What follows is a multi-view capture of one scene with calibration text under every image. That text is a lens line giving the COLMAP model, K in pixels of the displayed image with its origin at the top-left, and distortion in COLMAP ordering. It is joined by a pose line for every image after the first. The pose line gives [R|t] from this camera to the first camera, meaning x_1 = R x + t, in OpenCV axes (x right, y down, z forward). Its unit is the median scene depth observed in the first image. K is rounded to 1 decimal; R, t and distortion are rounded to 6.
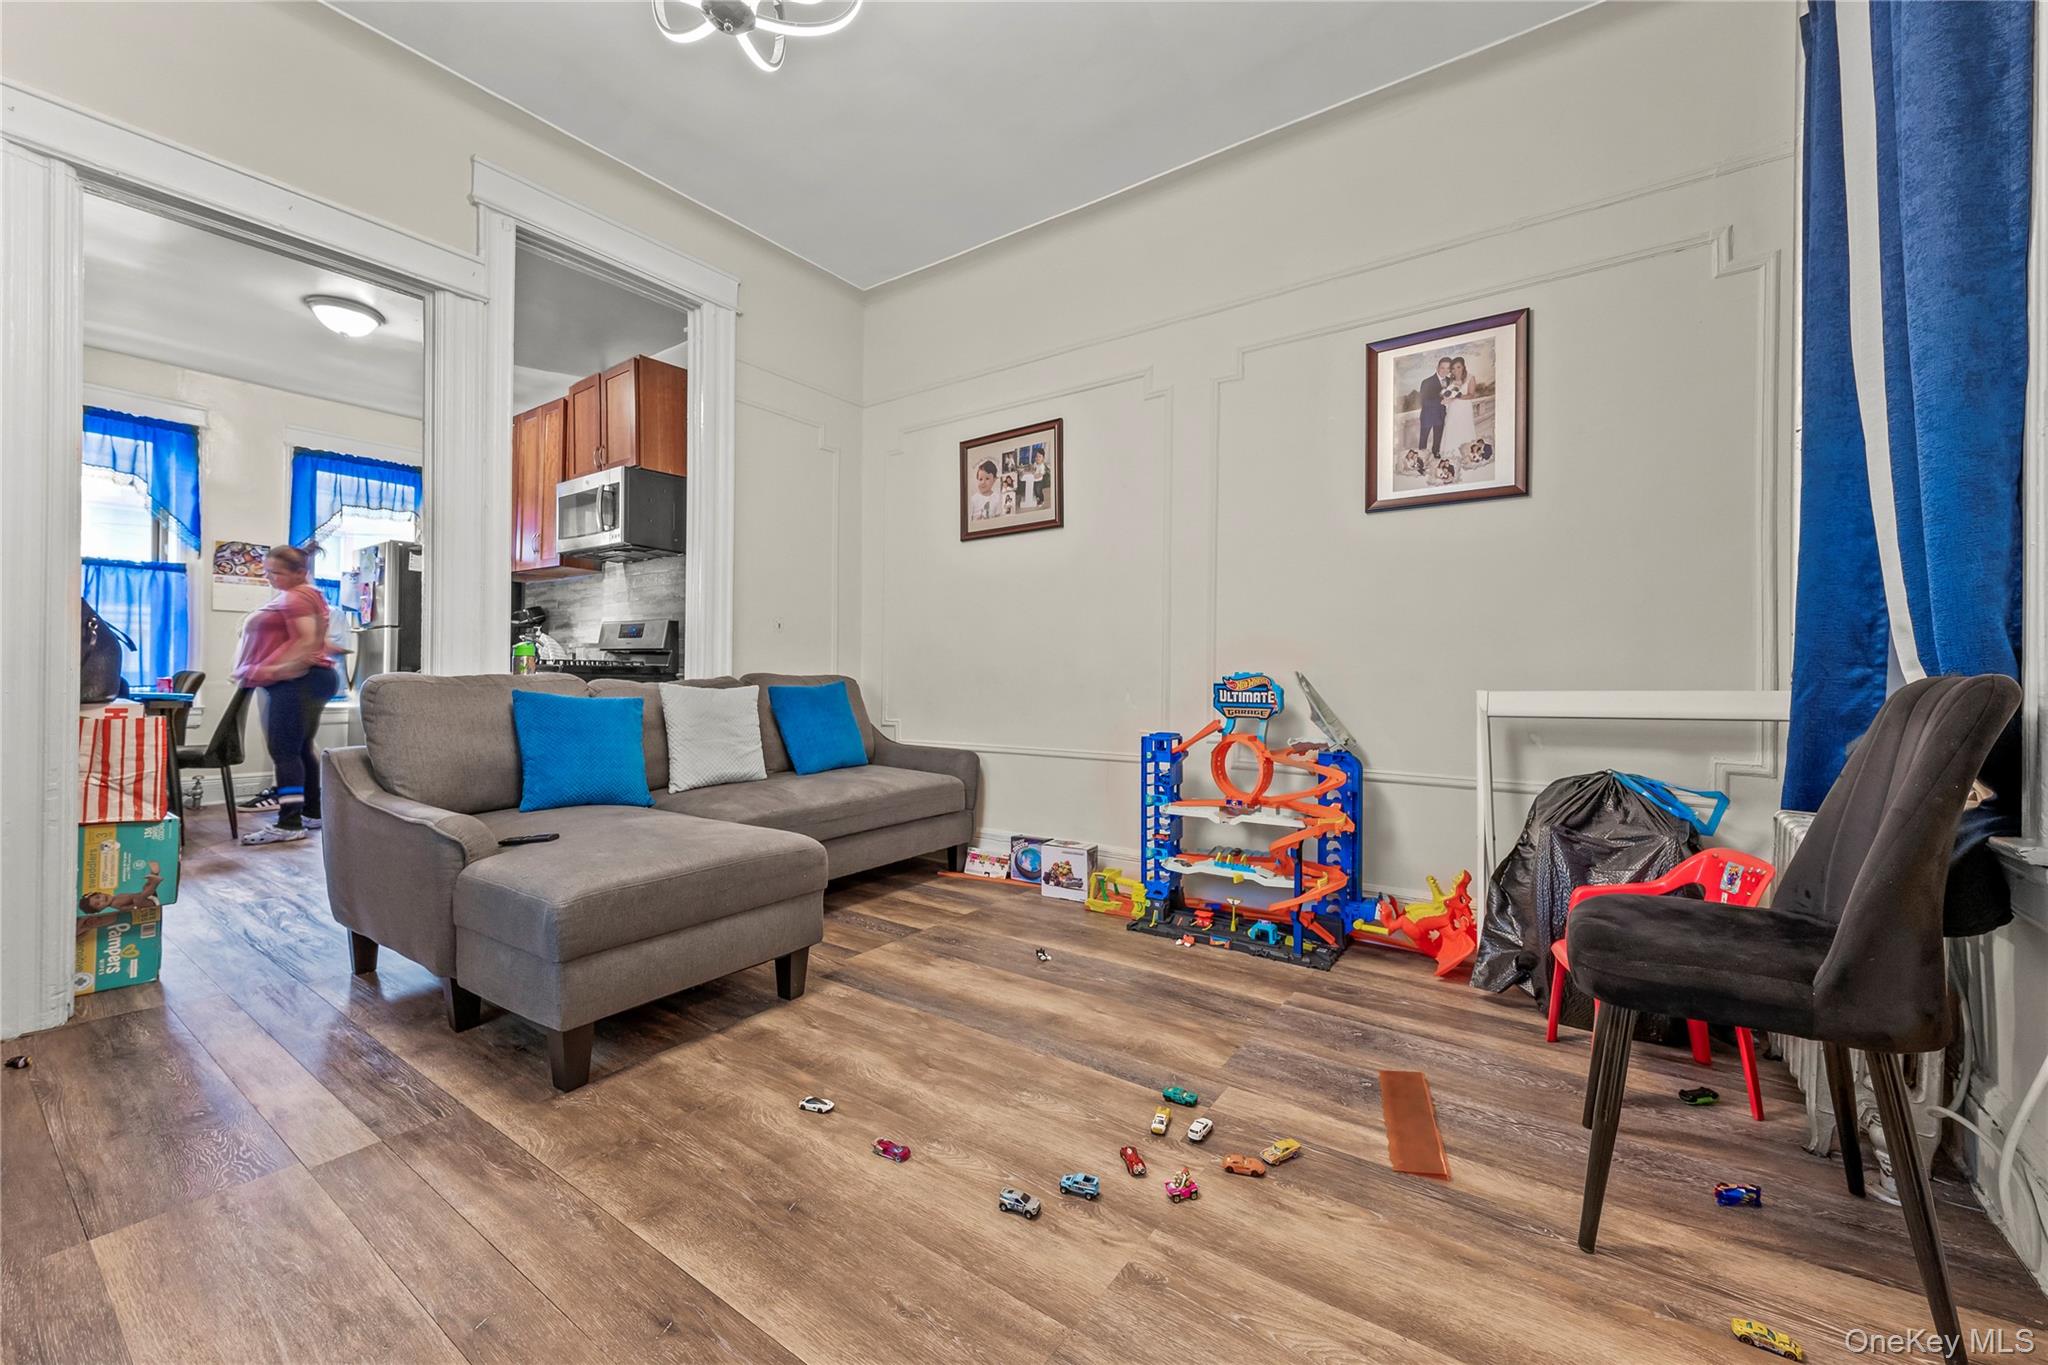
lens RADIAL K [[811.3, 0, 1036.9], [0, 811.3, 680.2], [0, 0, 1]] dist [0.000864, 0.000145]
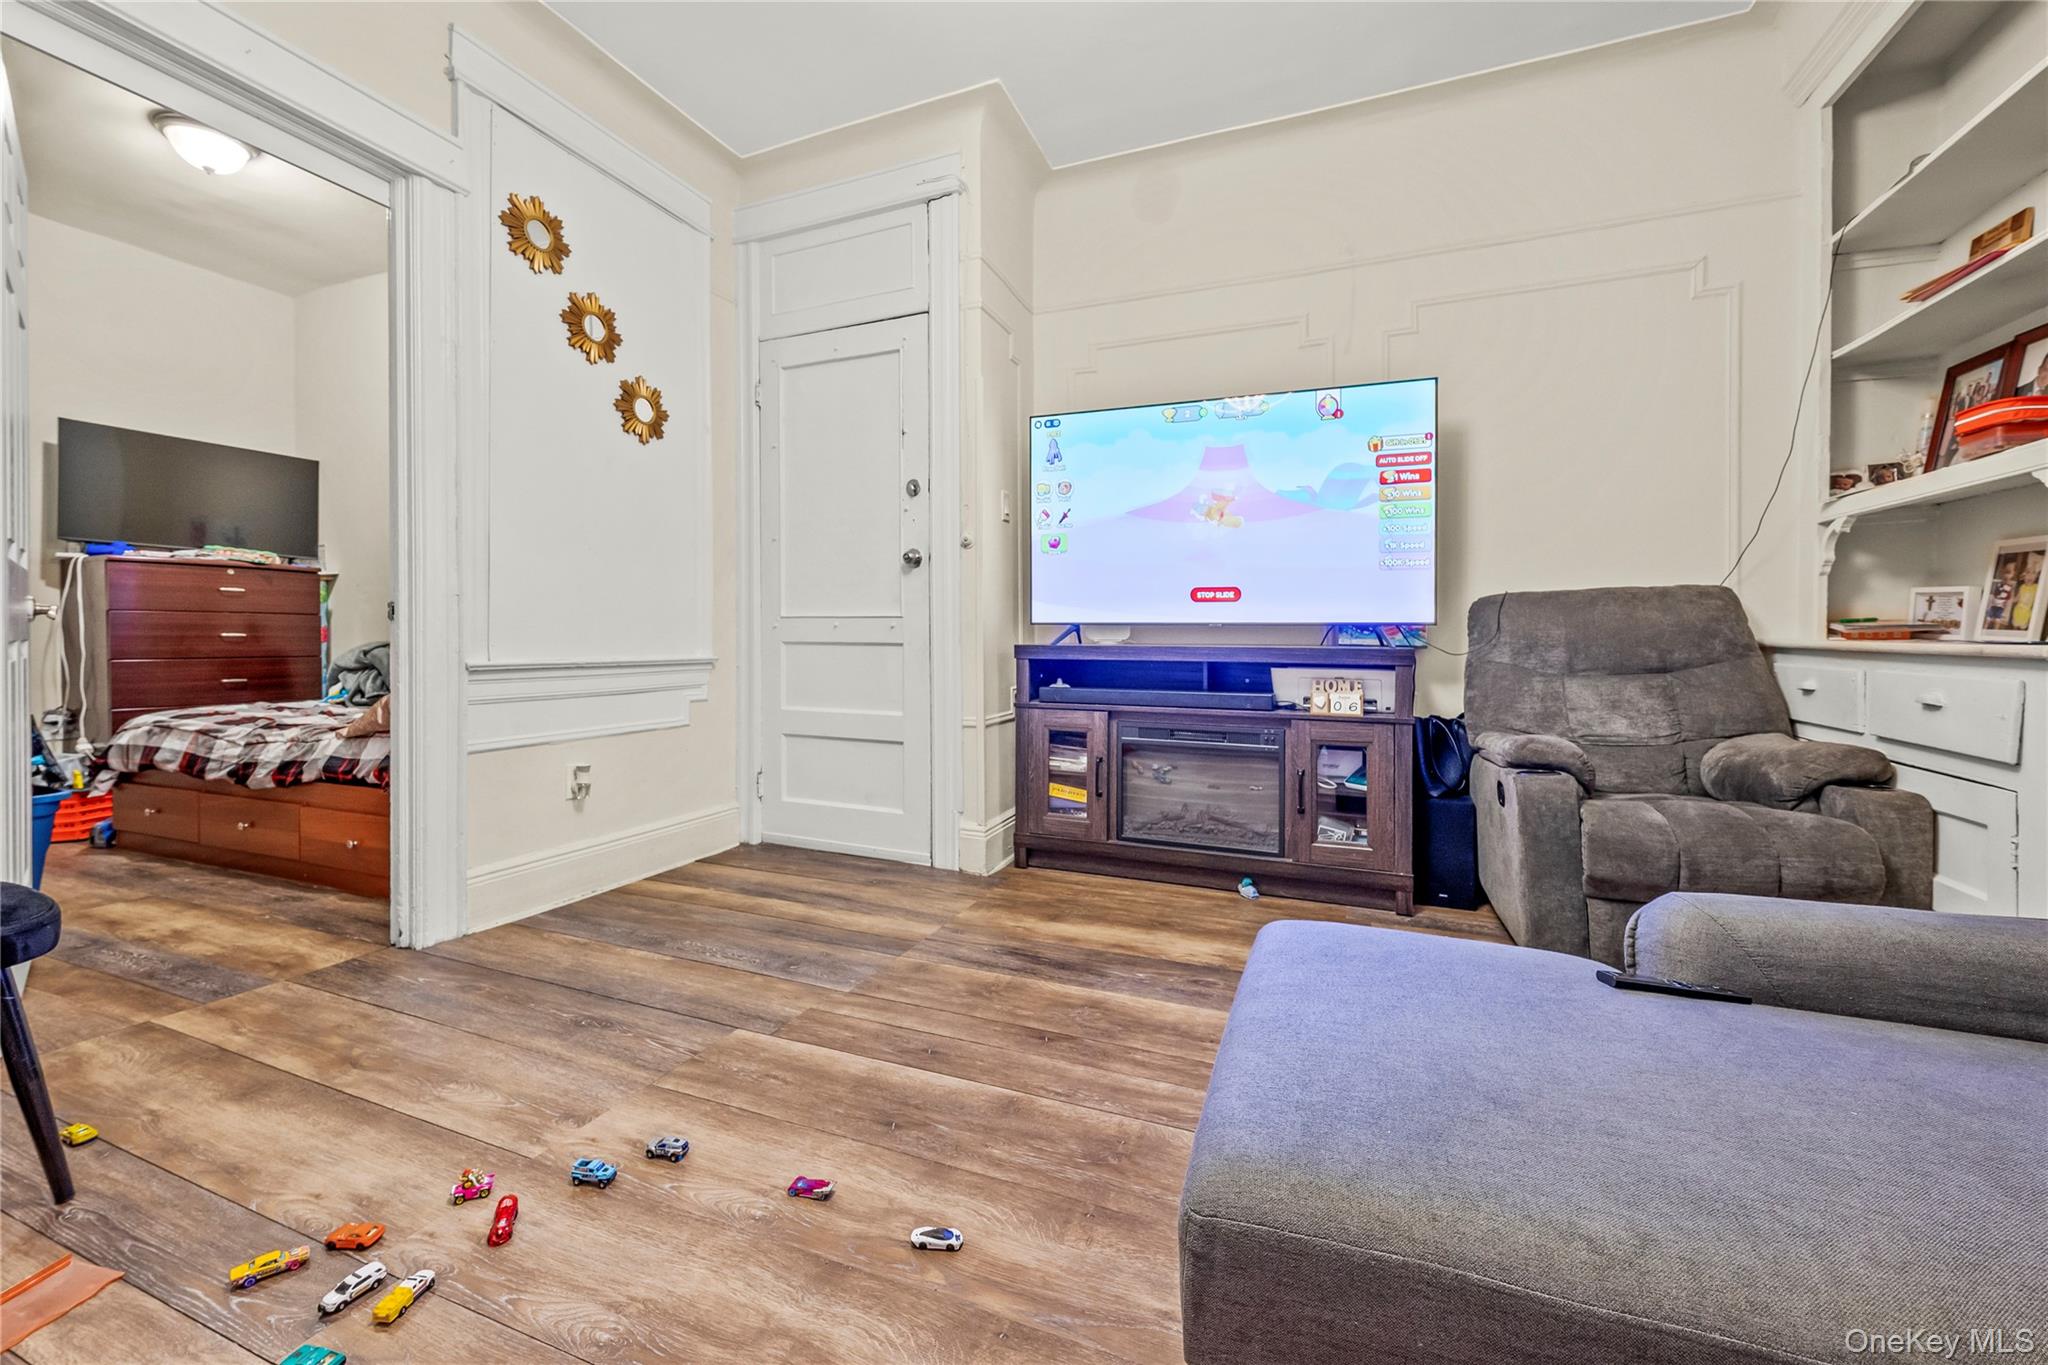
lens RADIAL K [[819.6, 0, 1029.9], [0, 819.6, 635.9], [0, 0, 1]] dist [0.001536, 0.000363]
pose [[-0.973011, -0.012390, -0.230427, -0.149884], [-0.013144, 0.999912, 0.001735, -0.006791], [0.230385, 0.004717, -0.973088, 1.443483]]
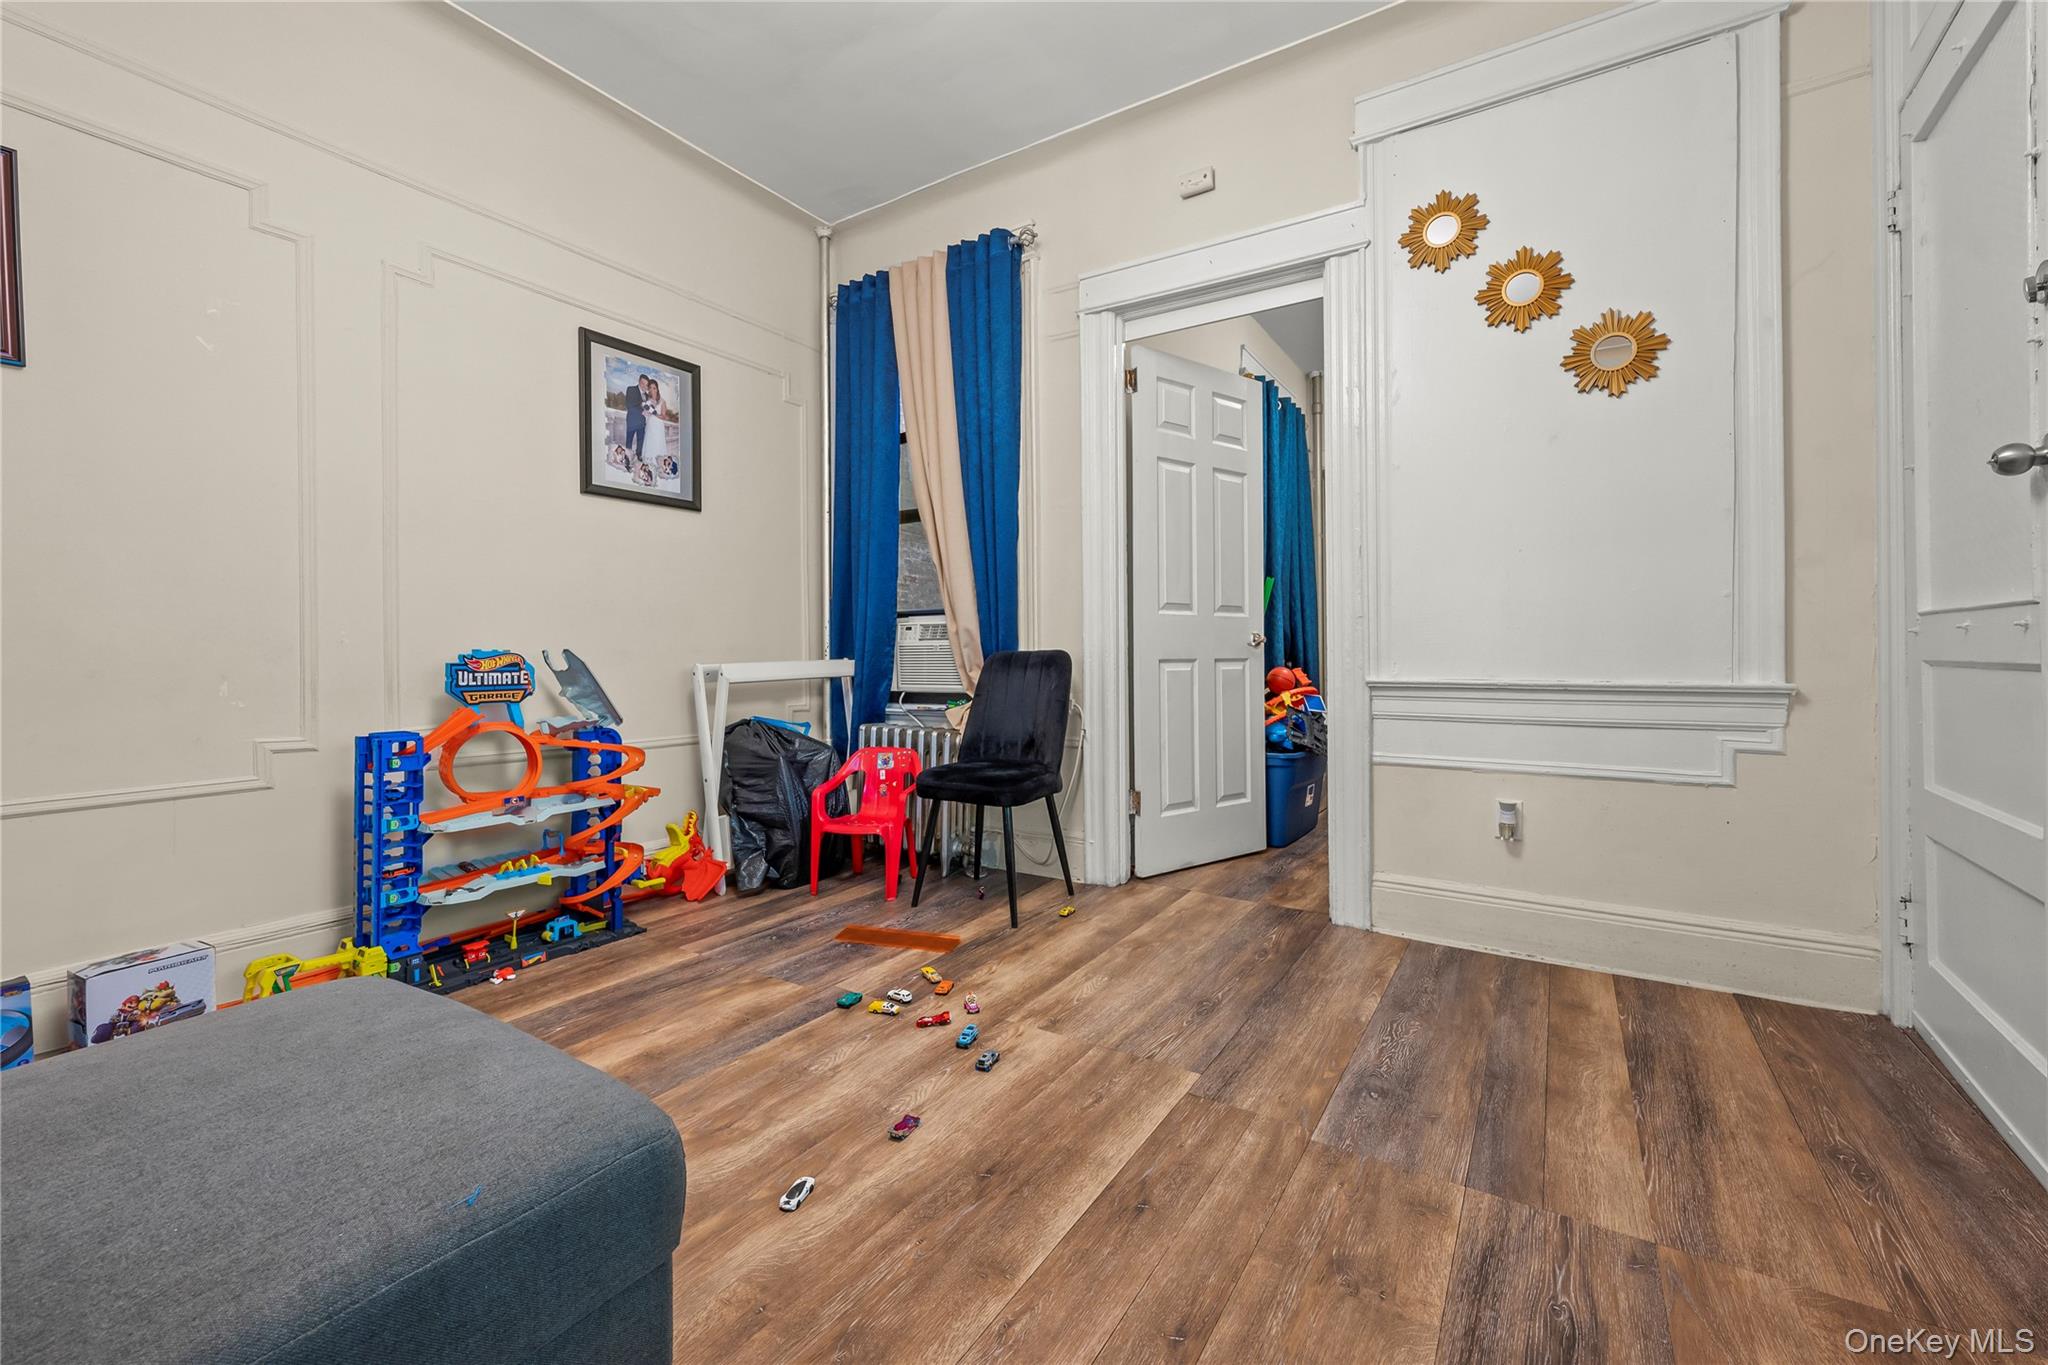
lens RADIAL K [[828.7, 0, 1028.0], [0, 828.7, 658.5], [0, 0, 1]] dist [0.001779, 0.000095]
pose [[-0.048969, -0.012441, 0.998723, -0.916170], [0.009467, 0.999872, 0.012919, -0.008665], [-0.998755, 0.010087, -0.048845, 0.679608]]
